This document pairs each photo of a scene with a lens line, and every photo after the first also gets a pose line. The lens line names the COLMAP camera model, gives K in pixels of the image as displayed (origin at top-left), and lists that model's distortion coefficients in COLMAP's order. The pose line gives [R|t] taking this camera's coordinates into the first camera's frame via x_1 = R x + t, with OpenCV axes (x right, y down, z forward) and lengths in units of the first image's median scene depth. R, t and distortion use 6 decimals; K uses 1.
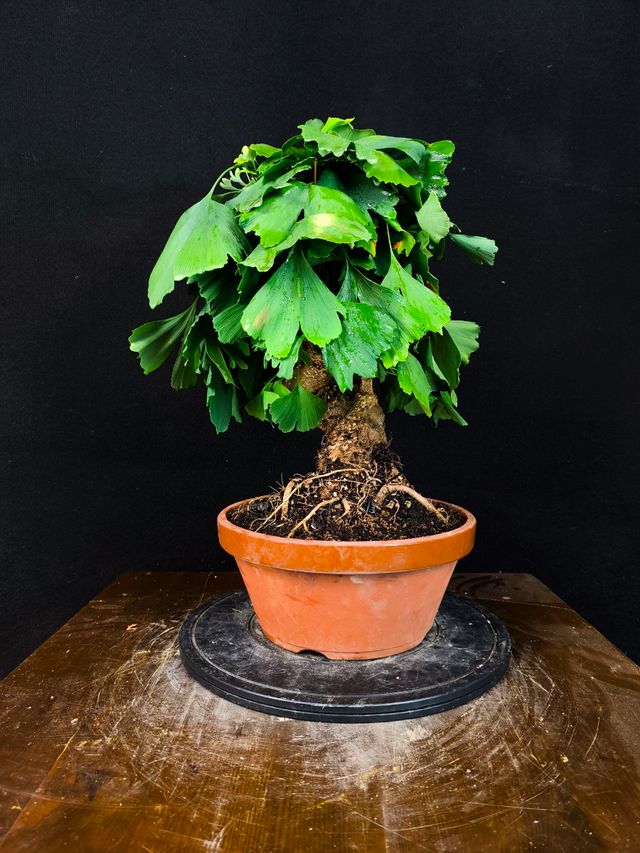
lens RADIAL K [[596.6, 0, 321.0], [0, 596.6, 426.2], [0, 0, 1]] dist [0.006056, -0.024674]
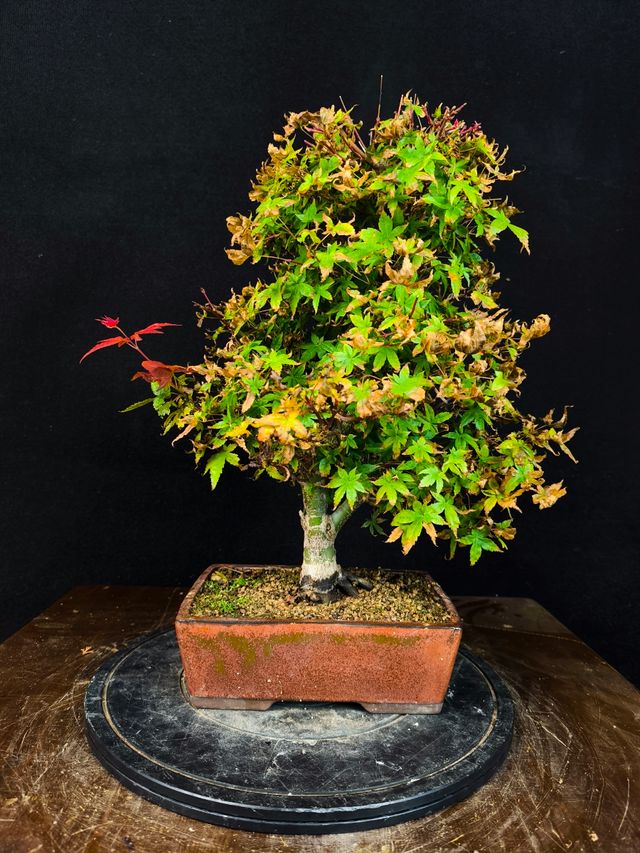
lens RADIAL K [[599.5, 0, 320.0], [0, 599.5, 426.5], [0, 0, 1]] dist [0.002308, -0.023416]
pose [[0.999237, 0.031938, 0.022476, 0.003352], [-0.031440, 0.999260, -0.022156, 0.030823], [-0.023167, 0.021432, 0.999502, 0.174624]]
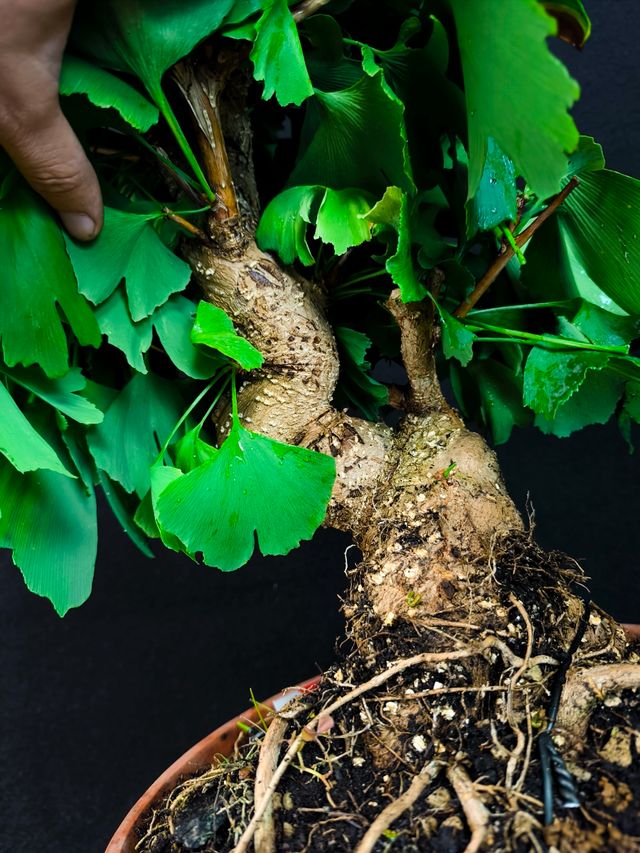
lens RADIAL K [[596.7, 0, 321.6], [0, 596.7, 428.1], [0, 0, 1]] dist [0.005270, -0.023778]
pose [[0.966280, -0.245249, -0.078456, 0.029948], [0.234930, 0.964418, -0.121267, -0.011542], [0.105405, 0.098747, 0.989515, 0.522863]]
